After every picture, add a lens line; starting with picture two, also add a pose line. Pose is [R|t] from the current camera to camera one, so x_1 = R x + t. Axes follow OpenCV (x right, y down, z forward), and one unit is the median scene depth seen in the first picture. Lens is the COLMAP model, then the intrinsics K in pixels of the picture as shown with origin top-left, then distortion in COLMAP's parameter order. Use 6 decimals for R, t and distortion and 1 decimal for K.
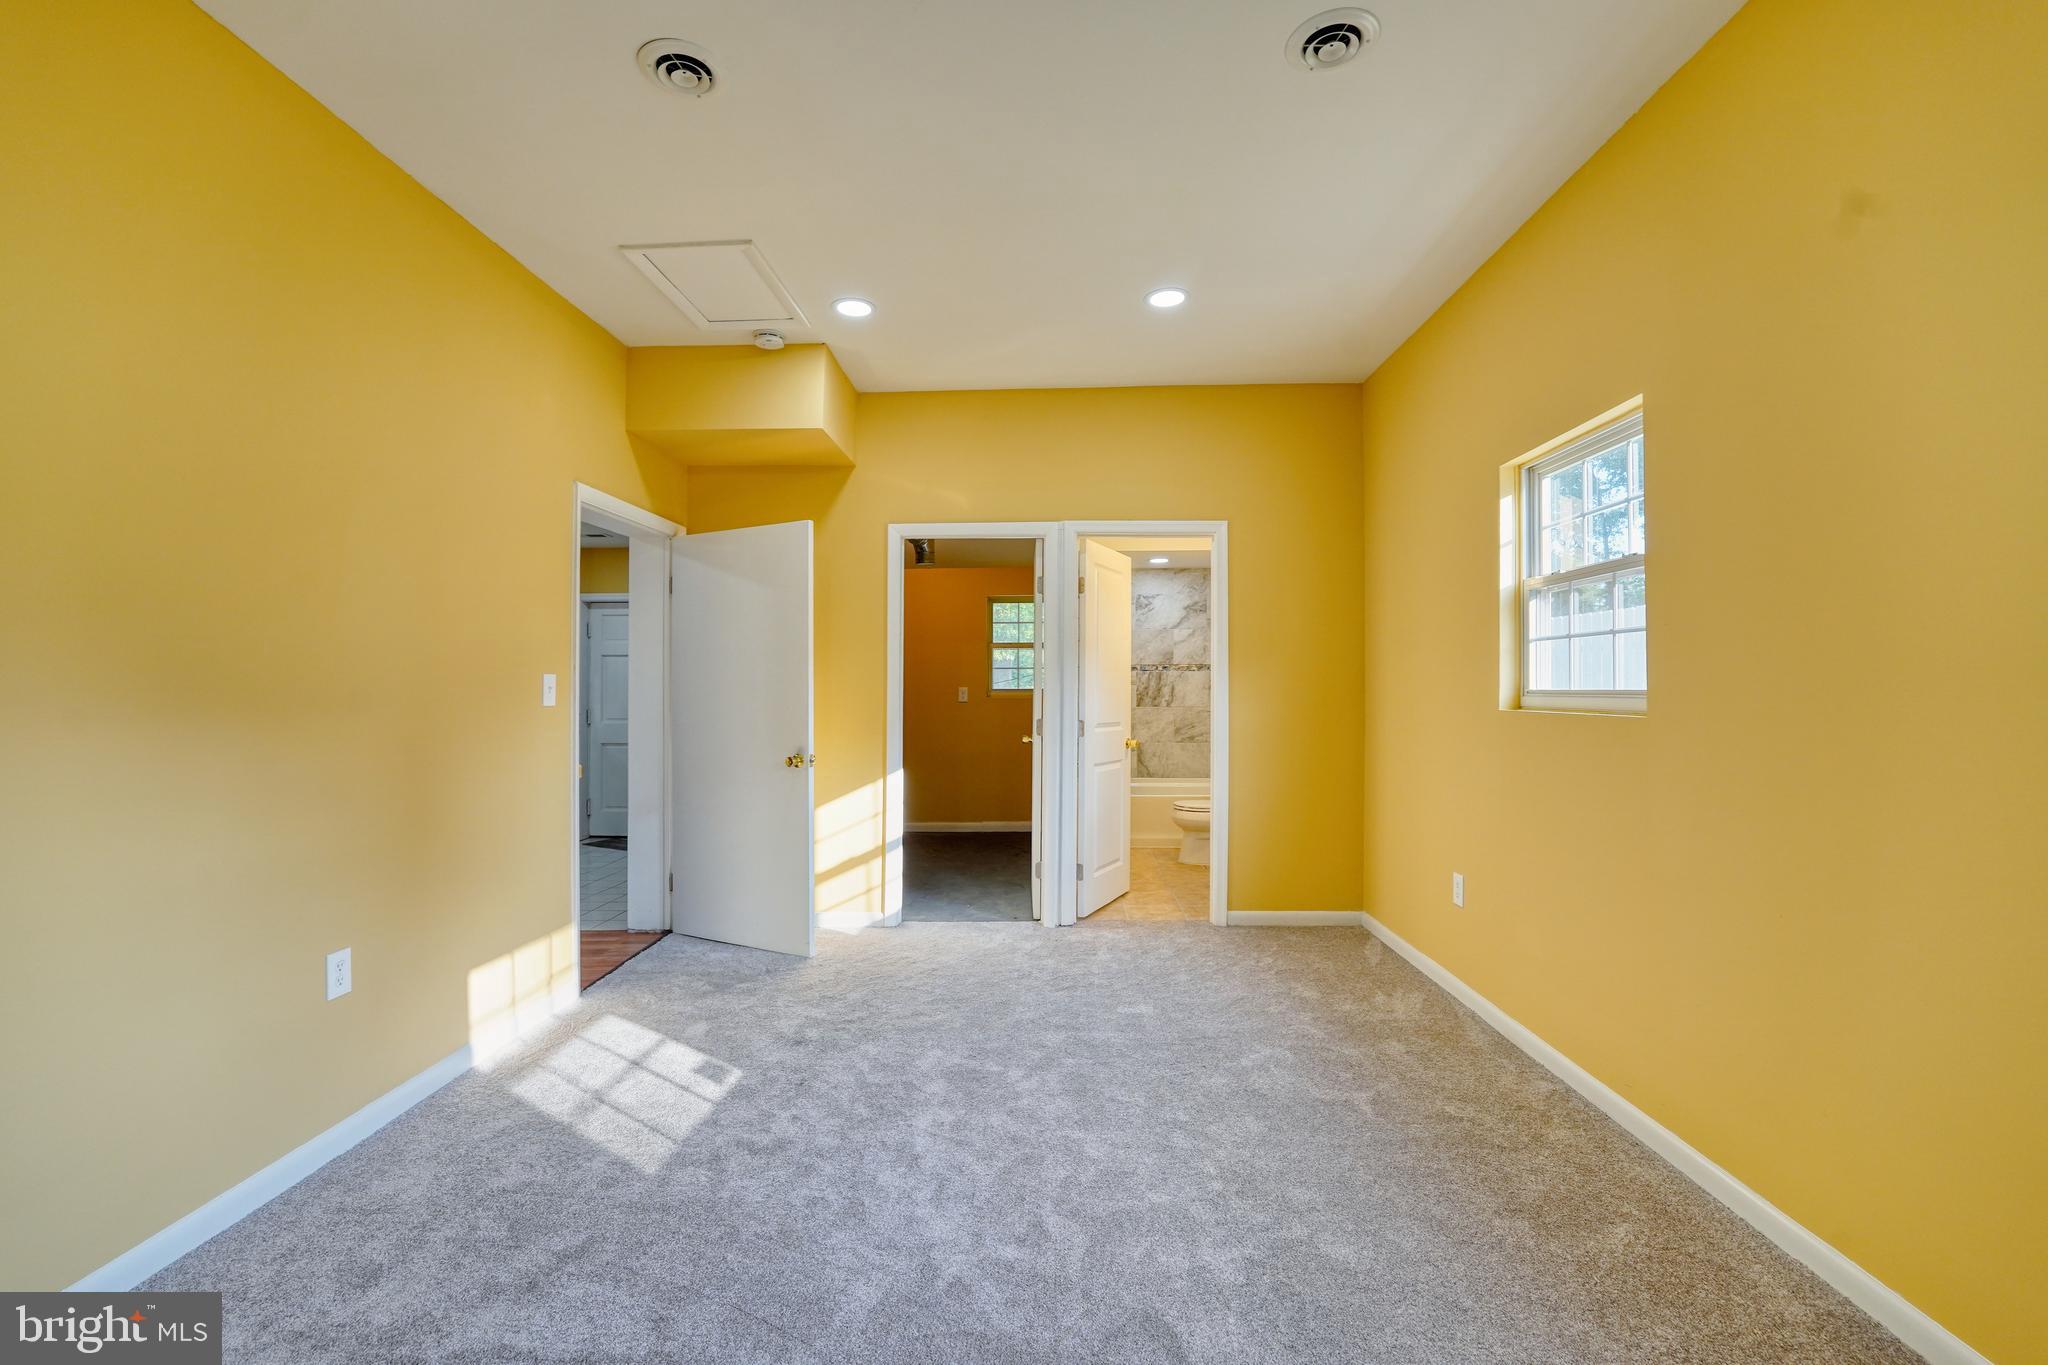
lens RADIAL K [[845.8, 0, 1021.6], [0, 845.8, 684.6], [0, 0, 1]] dist [-0.026075, 0.001965]
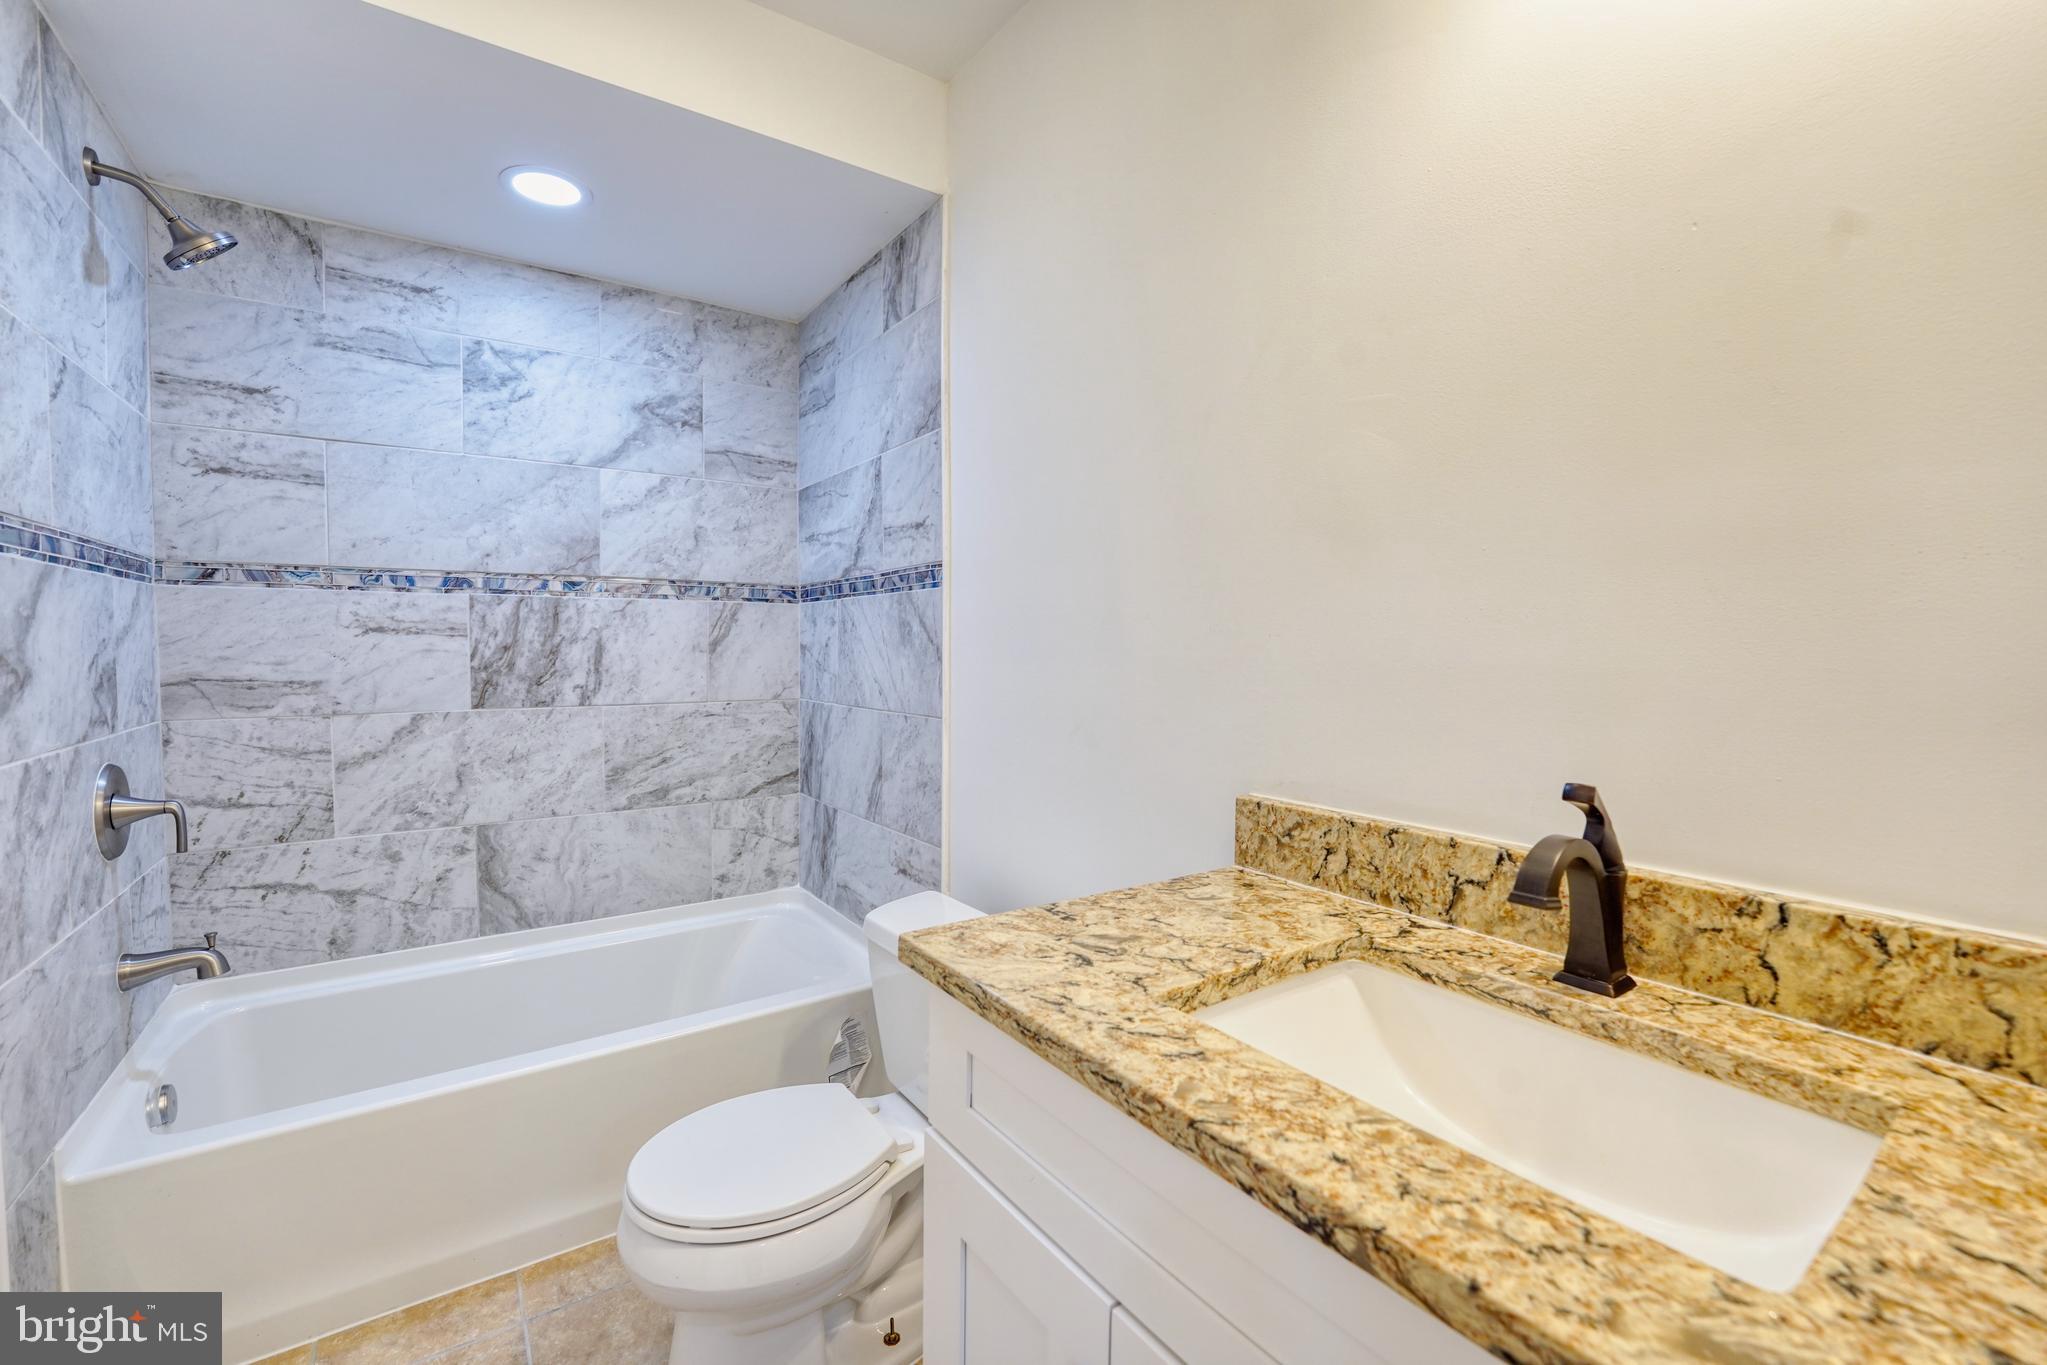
lens RADIAL K [[845.4, 0, 1015.3], [0, 845.4, 674.4], [0, 0, 1]] dist [-0.026075, 0.001965]
pose [[0.793739, -0.018378, 0.607981, 0.108453], [-0.003334, 0.999397, 0.034562, 0.002474], [-0.608249, -0.029460, 0.793199, 0.641031]]
